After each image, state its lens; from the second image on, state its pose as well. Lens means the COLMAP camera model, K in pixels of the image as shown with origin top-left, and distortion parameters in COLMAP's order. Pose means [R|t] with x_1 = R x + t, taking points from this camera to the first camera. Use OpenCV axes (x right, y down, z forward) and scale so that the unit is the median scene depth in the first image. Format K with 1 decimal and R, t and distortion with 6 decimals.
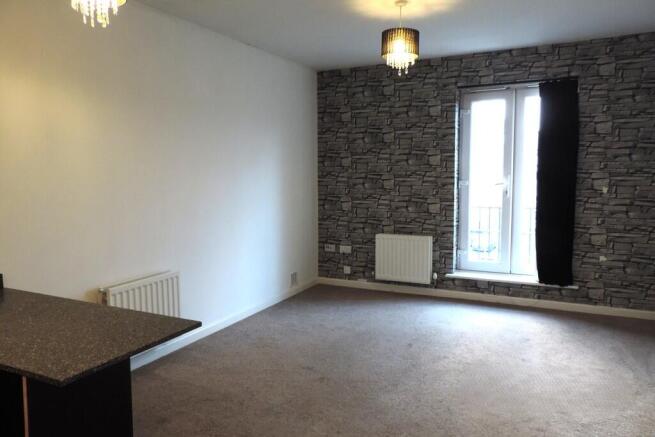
lens RADIAL K [[470.3, 0, 329.0], [0, 470.3, 218.1], [0, 0, 1]] dist [-0.001739, 0.004665]
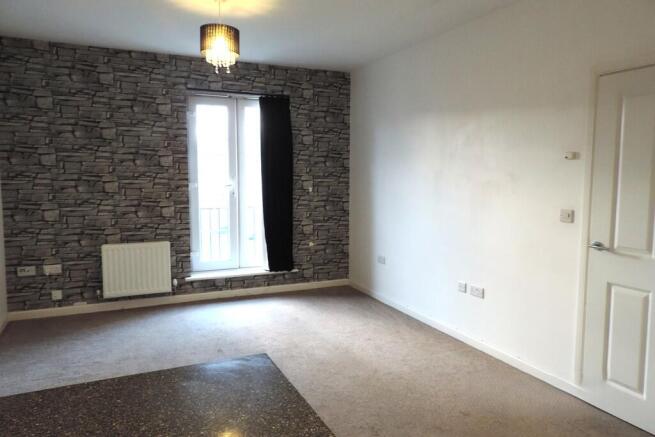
lens RADIAL K [[470.3, 0, 327.1], [0, 470.3, 219.6], [0, 0, 1]] dist [-0.001739, 0.004665]
pose [[0.625573, -0.063686, 0.777562, -0.335702], [0.066750, 0.997377, 0.027988, -0.010752], [-0.777305, 0.034393, 0.628183, 0.161365]]
